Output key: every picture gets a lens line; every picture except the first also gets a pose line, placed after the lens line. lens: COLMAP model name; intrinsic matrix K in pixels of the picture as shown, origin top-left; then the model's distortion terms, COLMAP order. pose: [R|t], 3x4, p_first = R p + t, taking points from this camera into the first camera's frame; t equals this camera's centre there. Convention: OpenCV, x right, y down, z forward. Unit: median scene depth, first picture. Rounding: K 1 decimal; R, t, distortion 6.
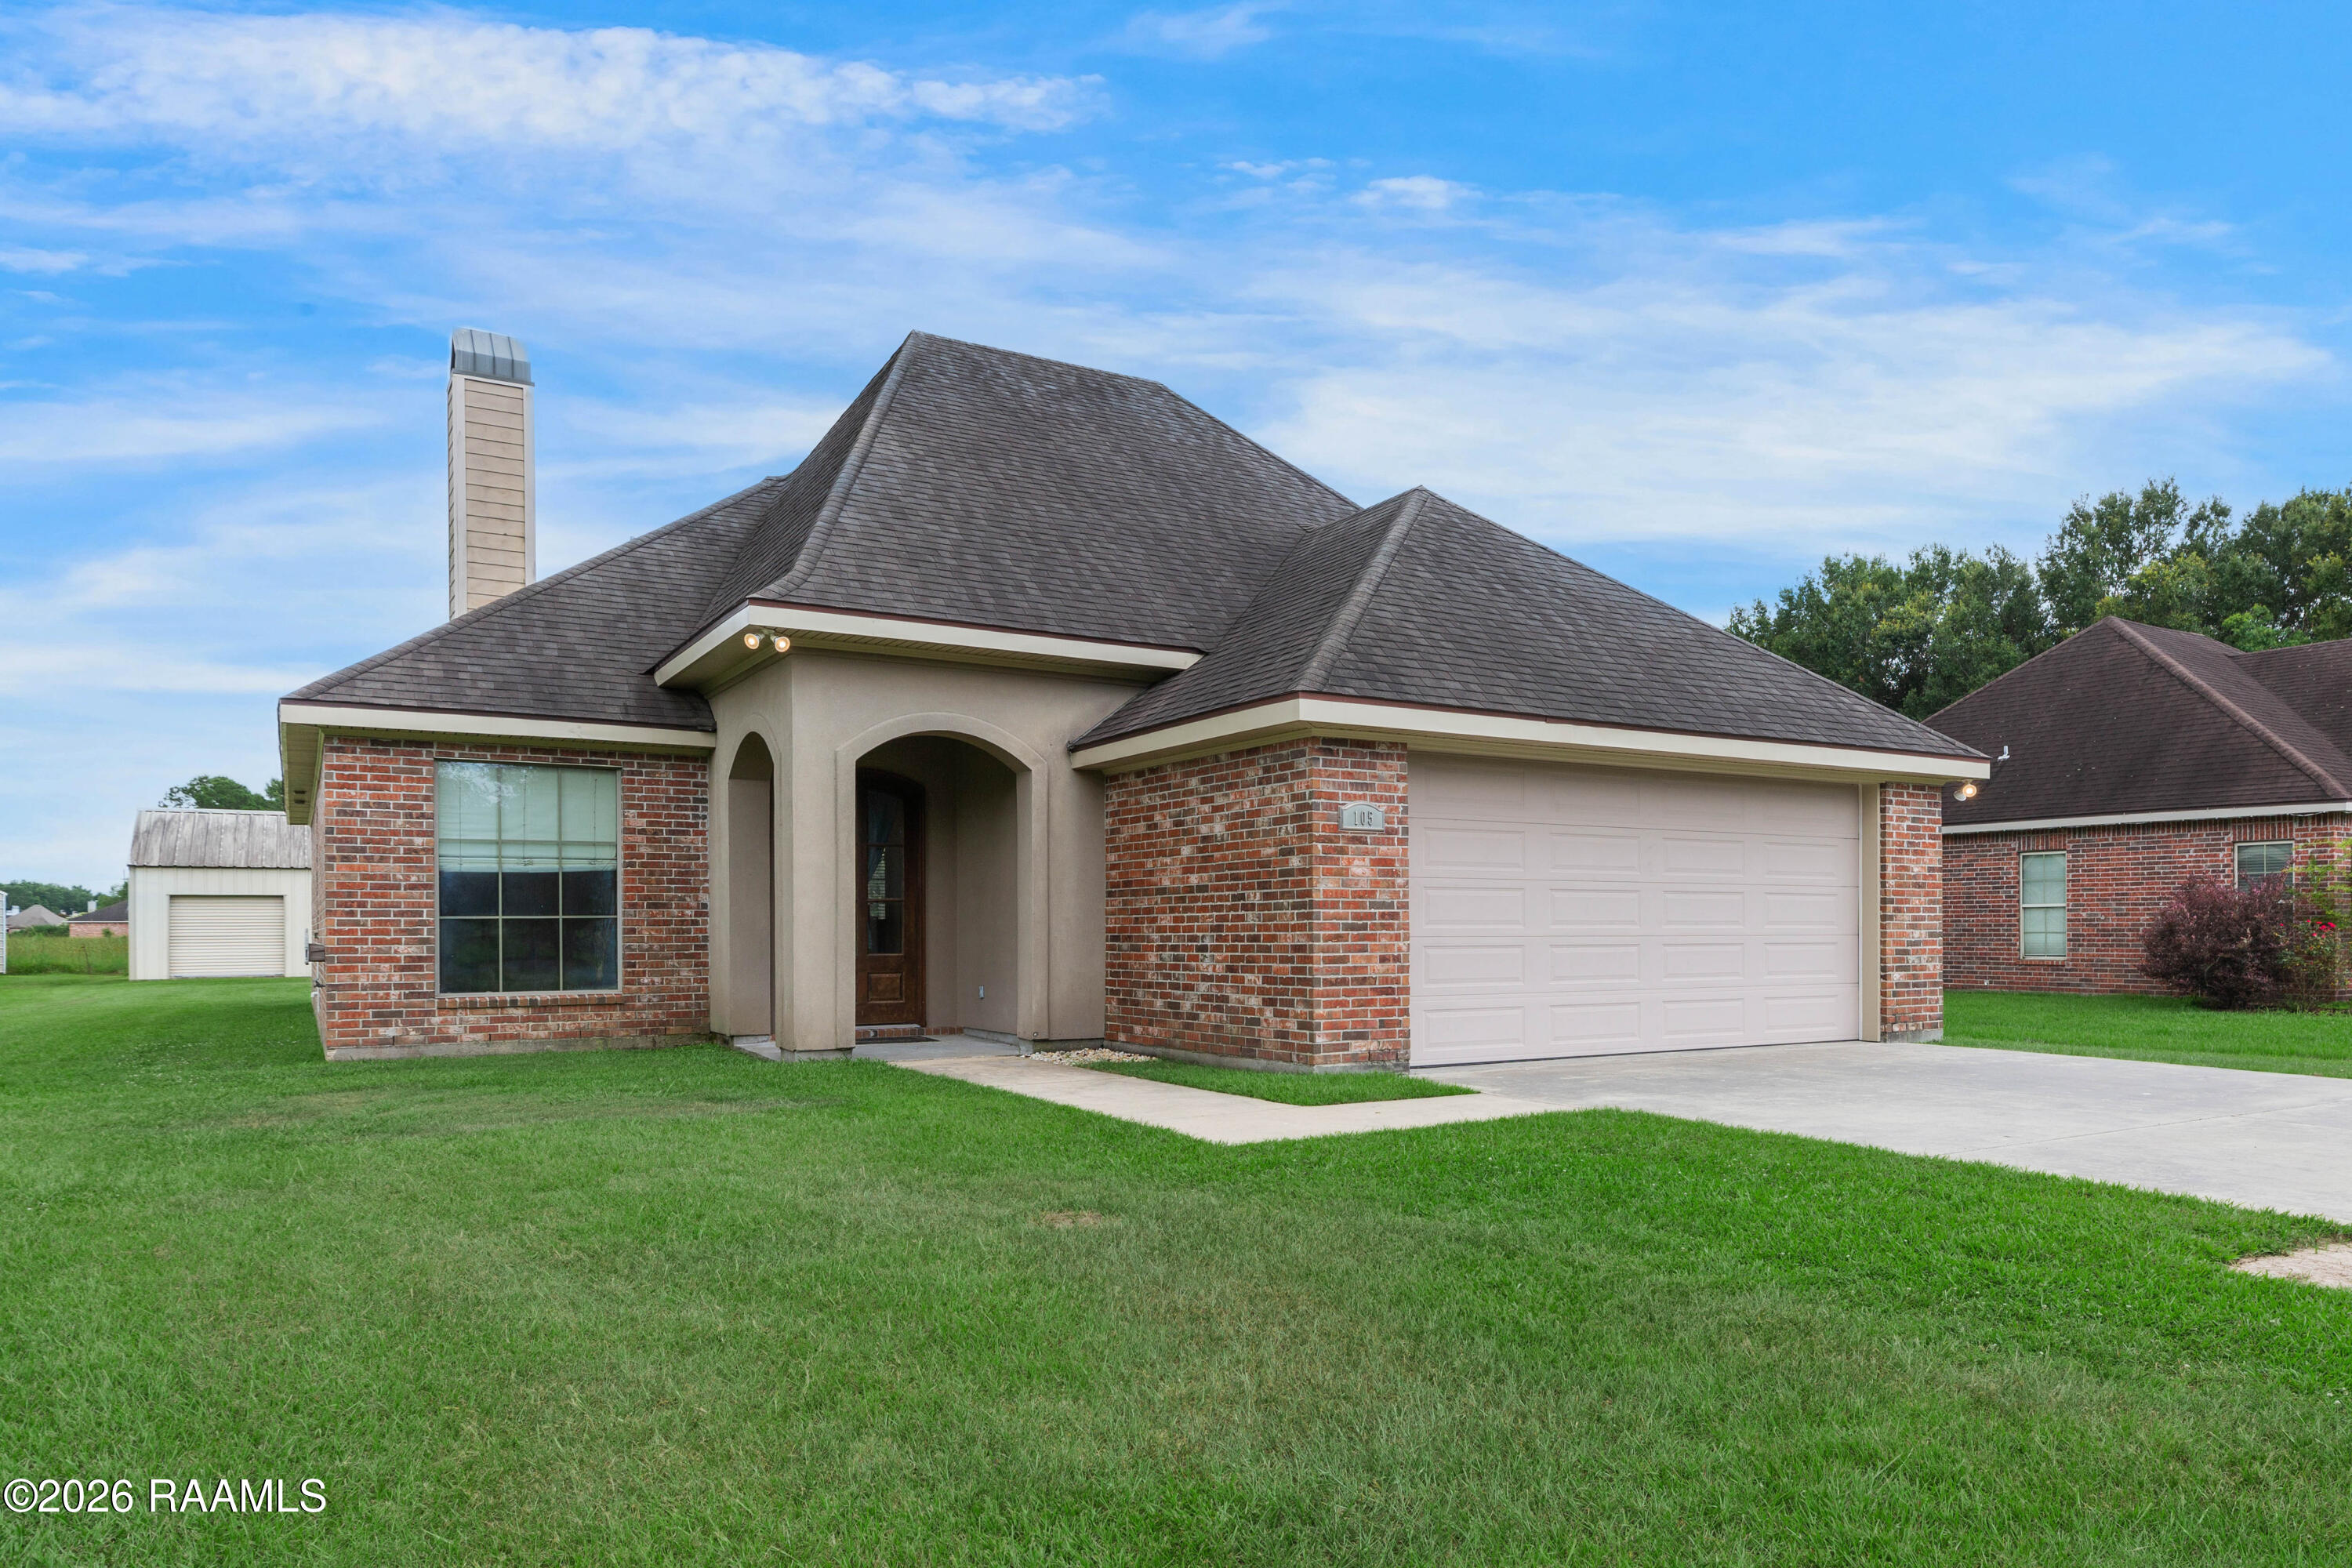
lens RADIAL K [[1222.2, 0, 1297.7], [0, 1222.2, 800.1], [0, 0, 1]] dist [-0.000562, -0.000382]
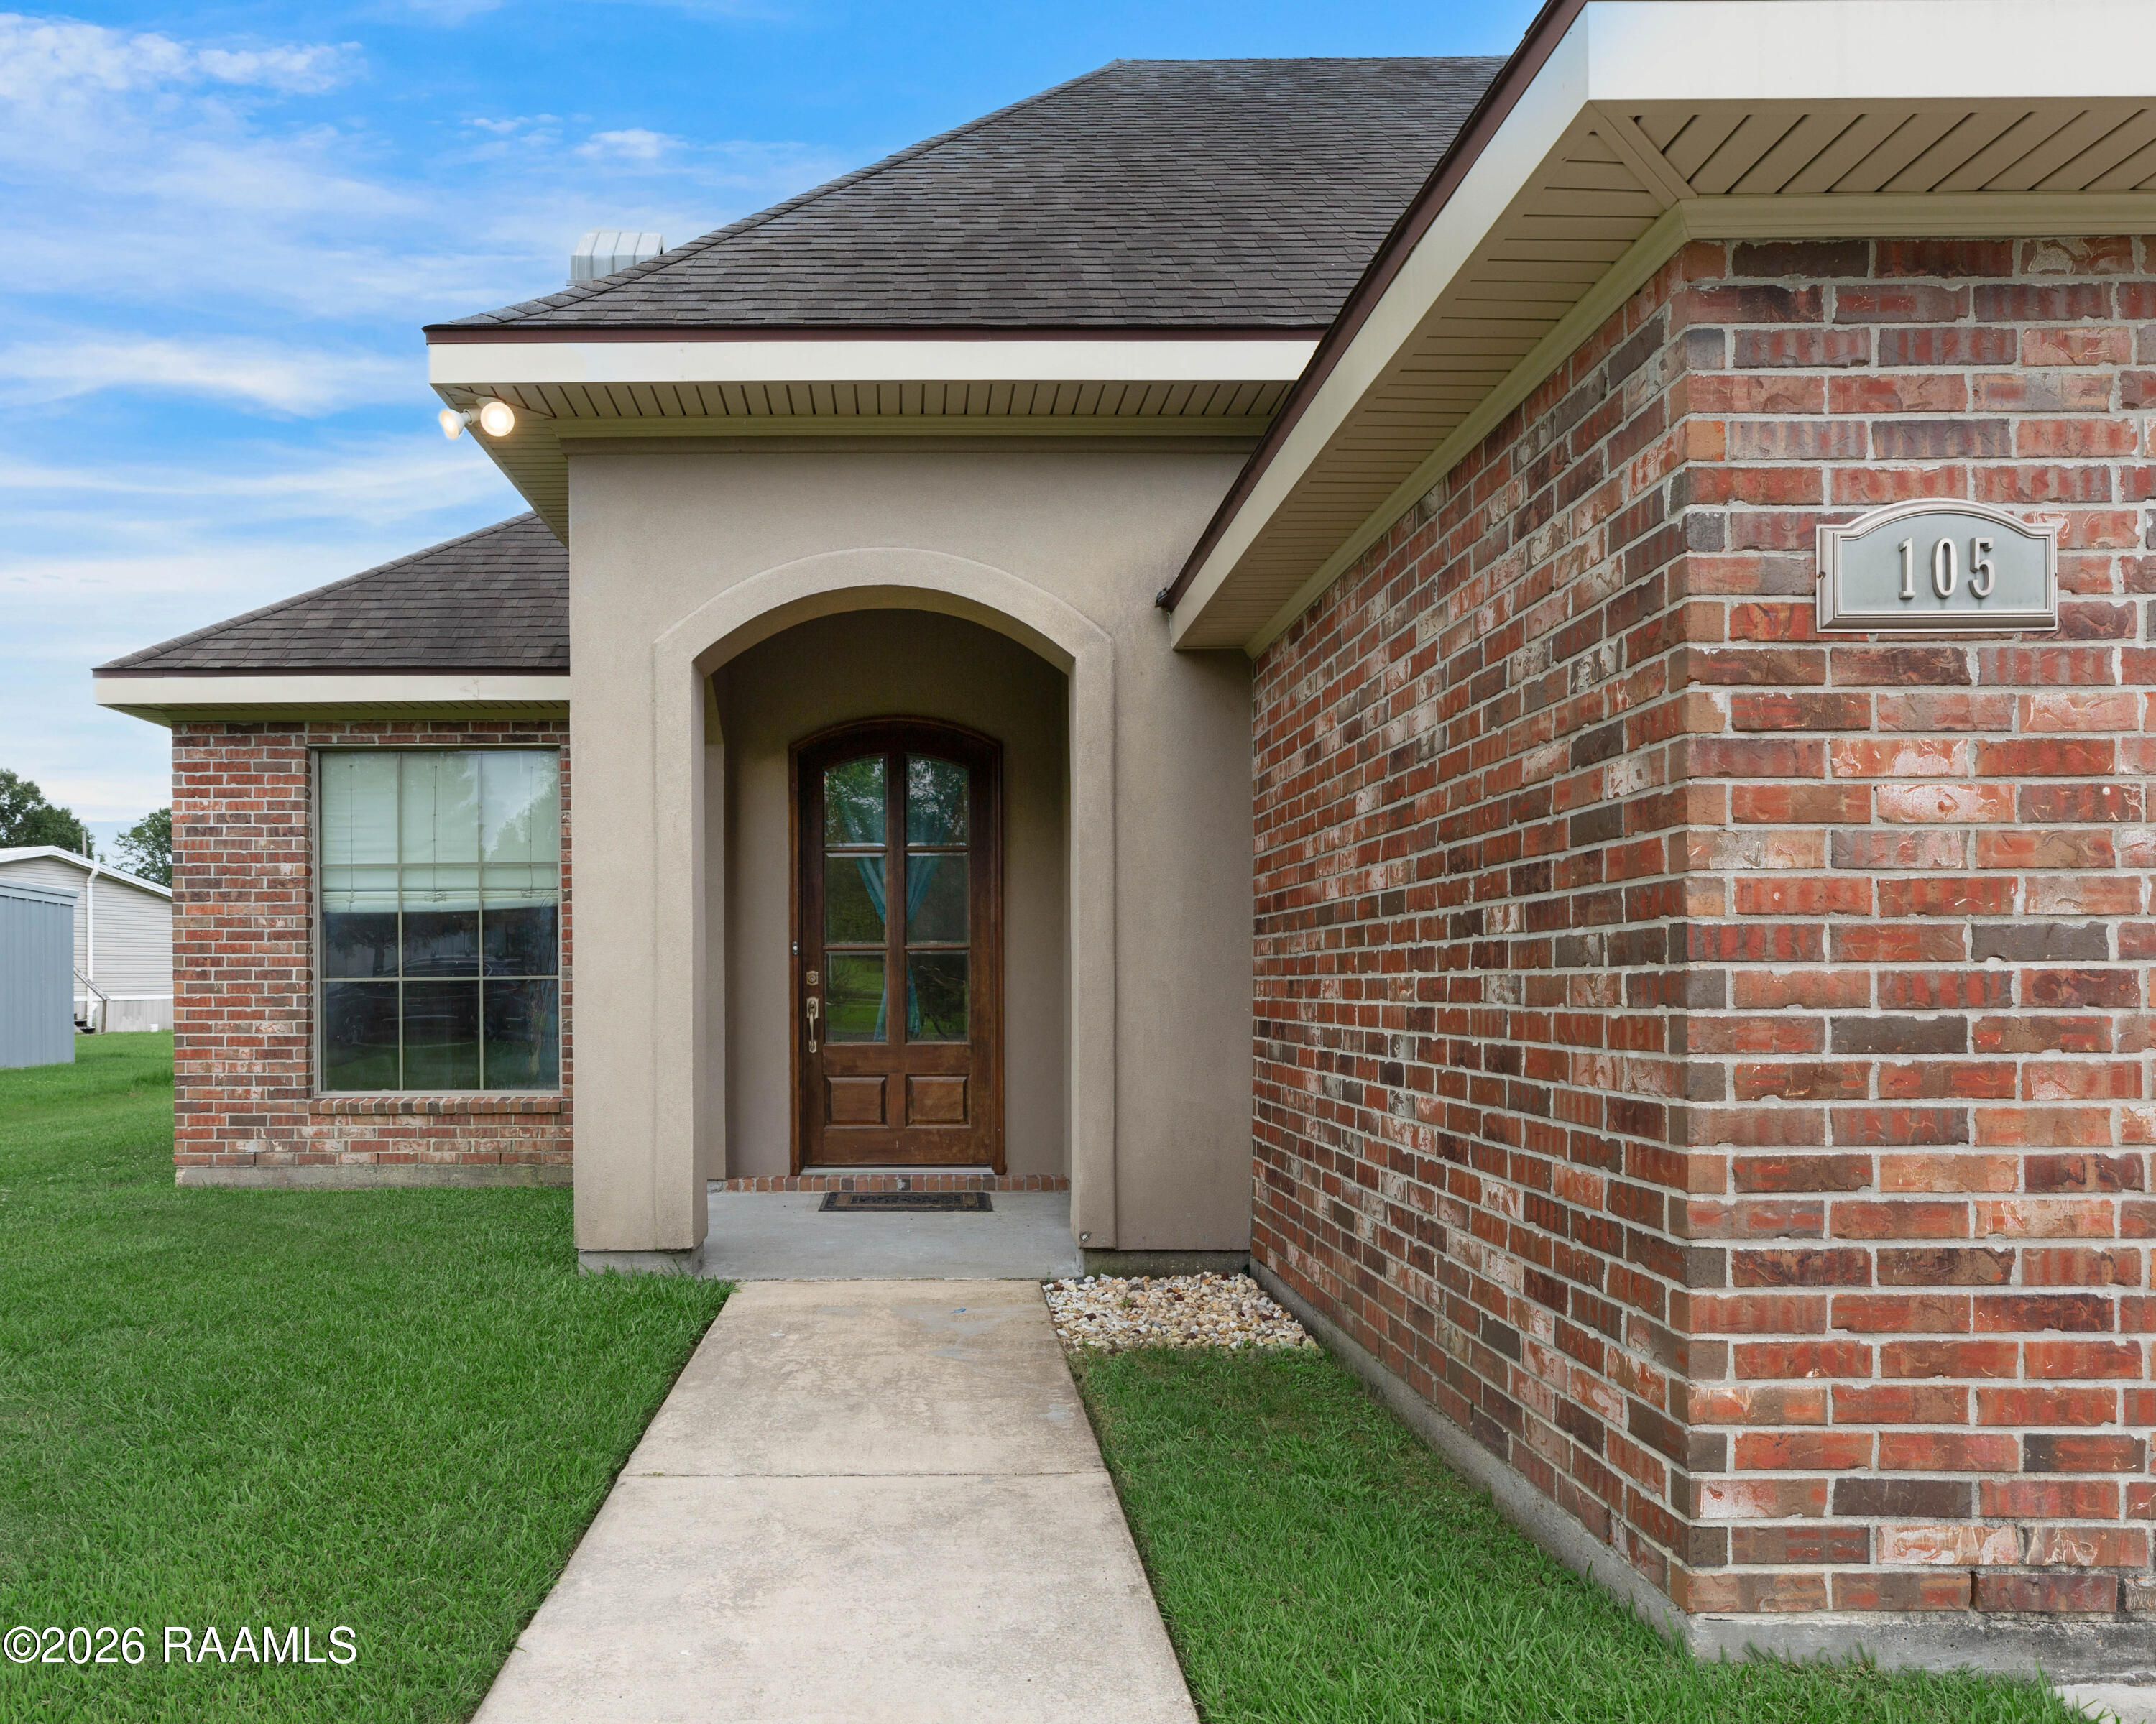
lens RADIAL K [[1292.3, 0, 1084.4], [0, 1292.3, 967.2], [0, 0, 1]] dist [0.005024, 0.000170]
pose [[0.853582, -0.003751, -0.520945, 0.038385], [0.054559, 0.995119, 0.082231, 0.055357], [0.518094, -0.098613, 0.849620, 0.636274]]
